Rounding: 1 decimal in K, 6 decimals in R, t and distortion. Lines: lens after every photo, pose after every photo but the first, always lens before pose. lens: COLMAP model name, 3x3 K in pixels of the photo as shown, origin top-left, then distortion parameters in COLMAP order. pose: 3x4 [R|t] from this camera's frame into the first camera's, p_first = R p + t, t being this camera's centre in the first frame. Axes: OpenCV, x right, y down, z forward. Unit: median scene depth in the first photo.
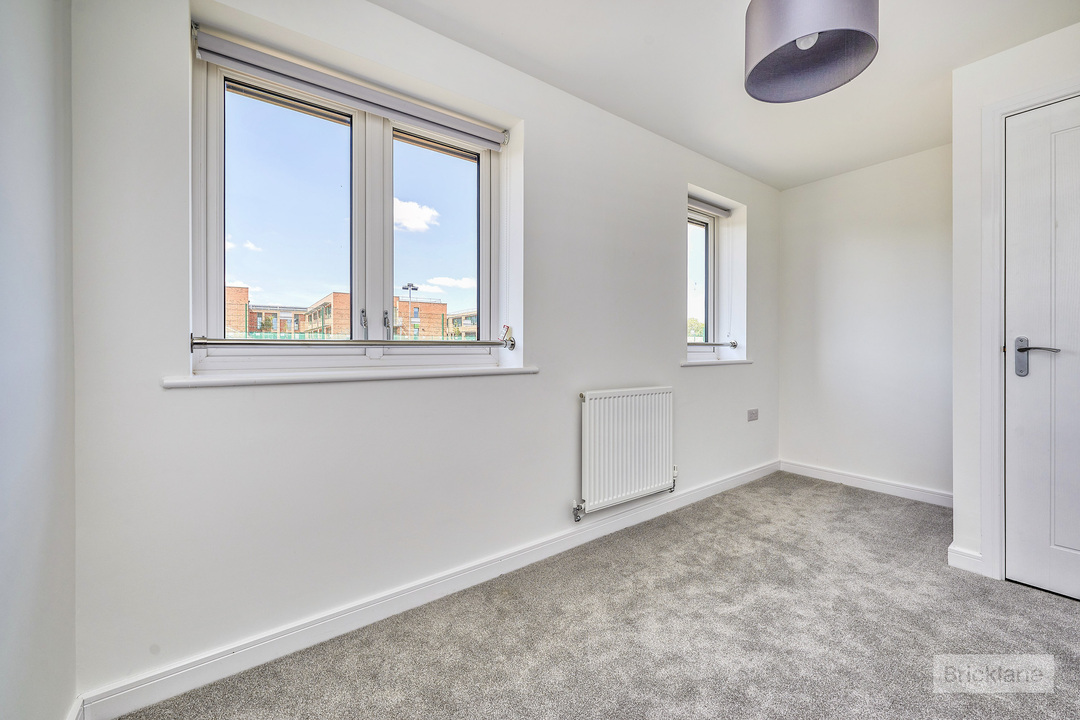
lens RADIAL K [[426.9, 0, 538.0], [0, 426.9, 350.1], [0, 0, 1]] dist [-0.000406, 0.000153]
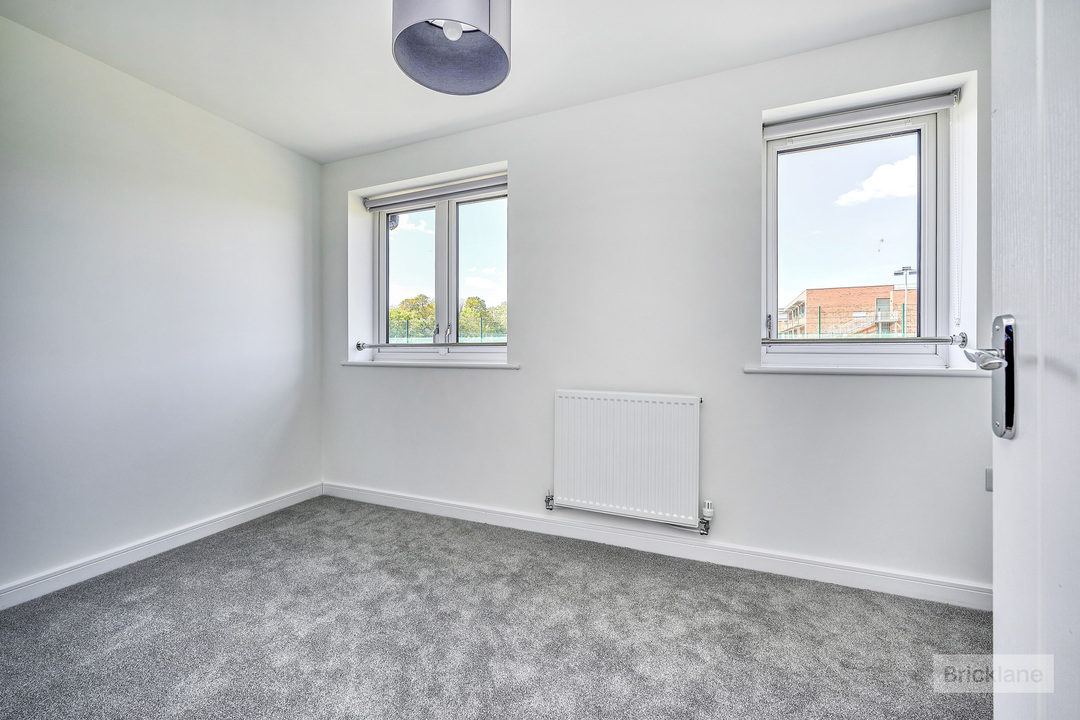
lens RADIAL K [[426.9, 0, 538.0], [0, 426.9, 350.1], [0, 0, 1]] dist [-0.000406, 0.000153]
pose [[0.507953, -0.000930, -0.861384, 0.632692], [-0.000546, 0.999999, -0.001402, 0.001793], [0.861385, 0.001182, 0.507952, 0.272724]]
